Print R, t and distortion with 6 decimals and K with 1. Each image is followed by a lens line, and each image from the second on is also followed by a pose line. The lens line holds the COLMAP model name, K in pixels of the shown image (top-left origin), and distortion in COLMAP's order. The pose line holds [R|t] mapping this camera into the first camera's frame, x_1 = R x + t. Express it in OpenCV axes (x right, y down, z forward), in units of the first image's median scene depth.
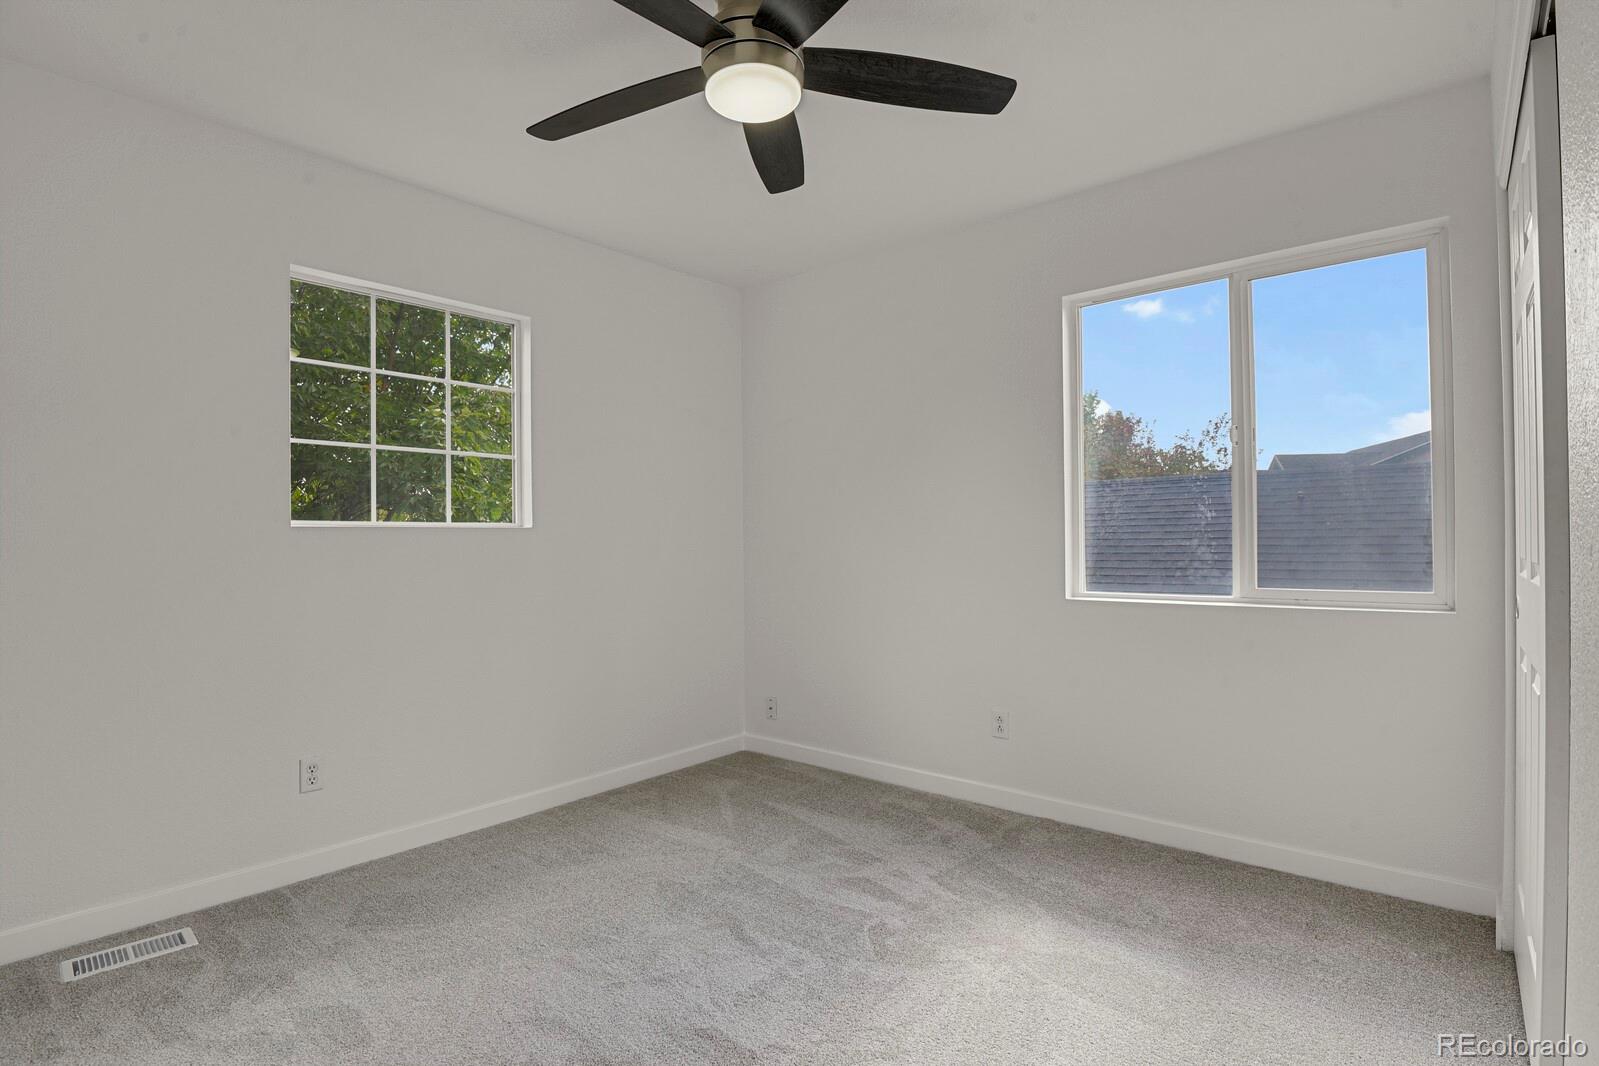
lens RADIAL K [[781.4, 0, 806.1], [0, 781.4, 530.0], [0, 0, 1]] dist [-0.023864, -0.002031]
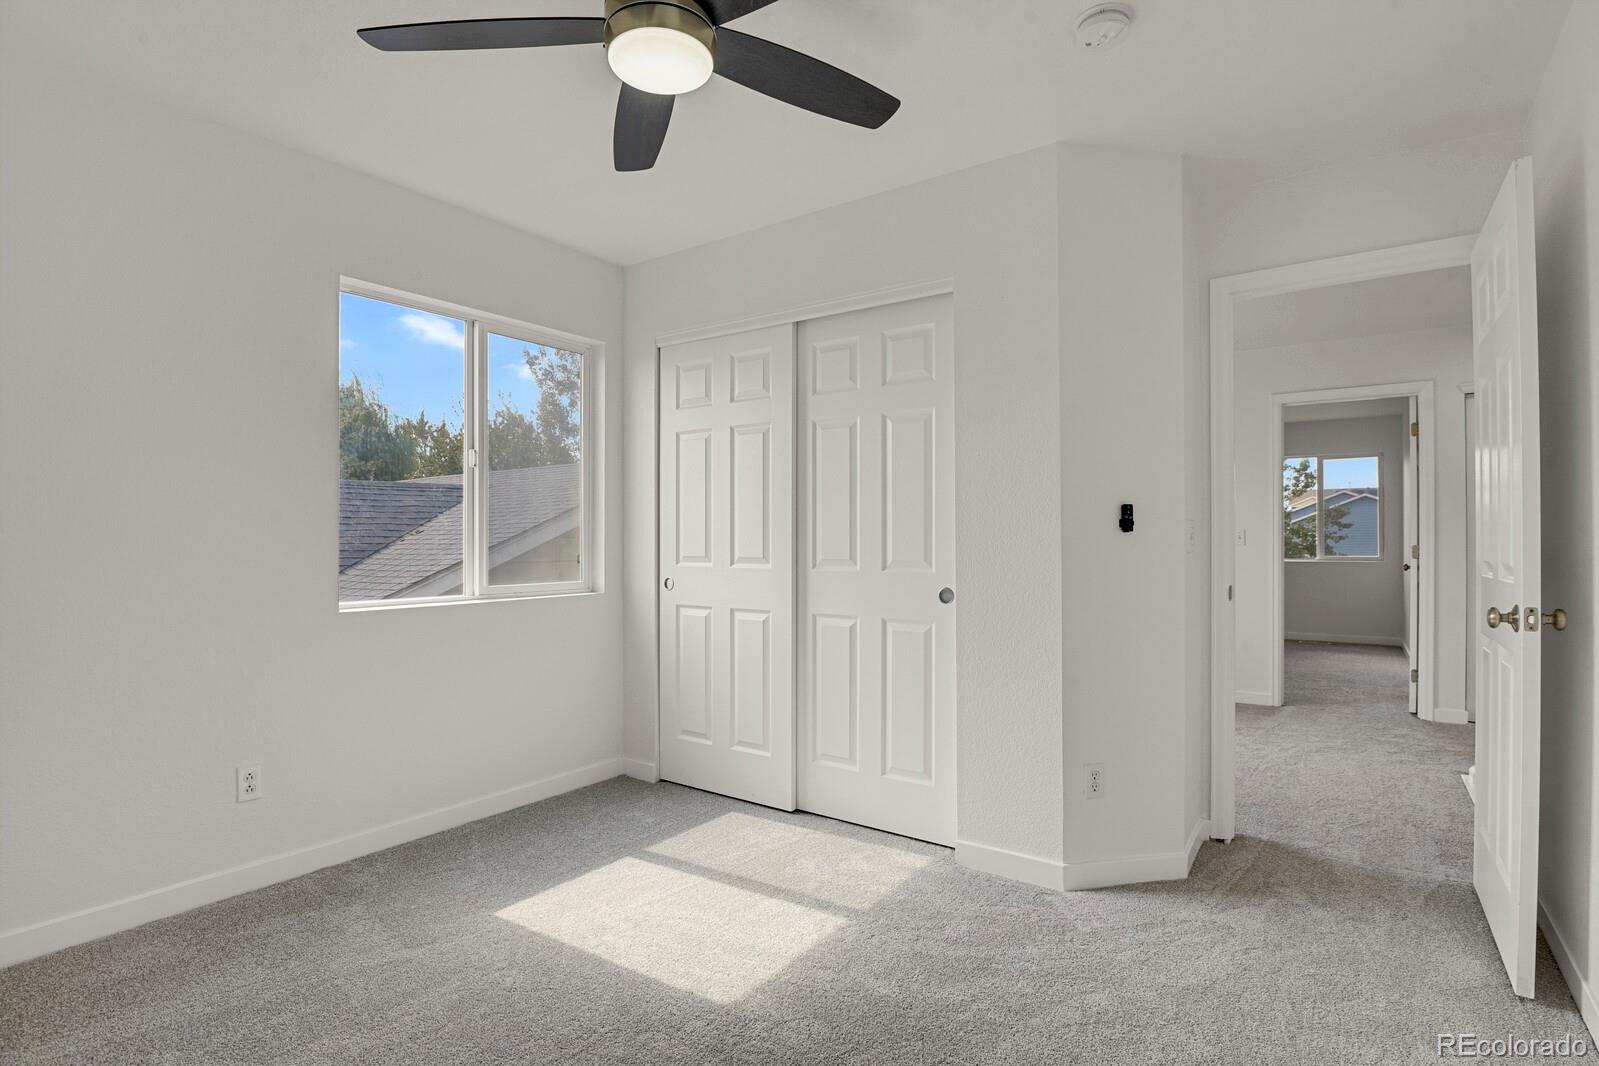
lens RADIAL K [[781.4, 0, 807.2], [0, 781.4, 531.4], [0, 0, 1]] dist [-0.023864, -0.002031]
pose [[-0.101205, 0.028883, 0.994446, -0.599020], [-0.005440, 0.999547, -0.029585, 0.019820], [-0.994851, -0.008404, -0.101002, 0.550980]]
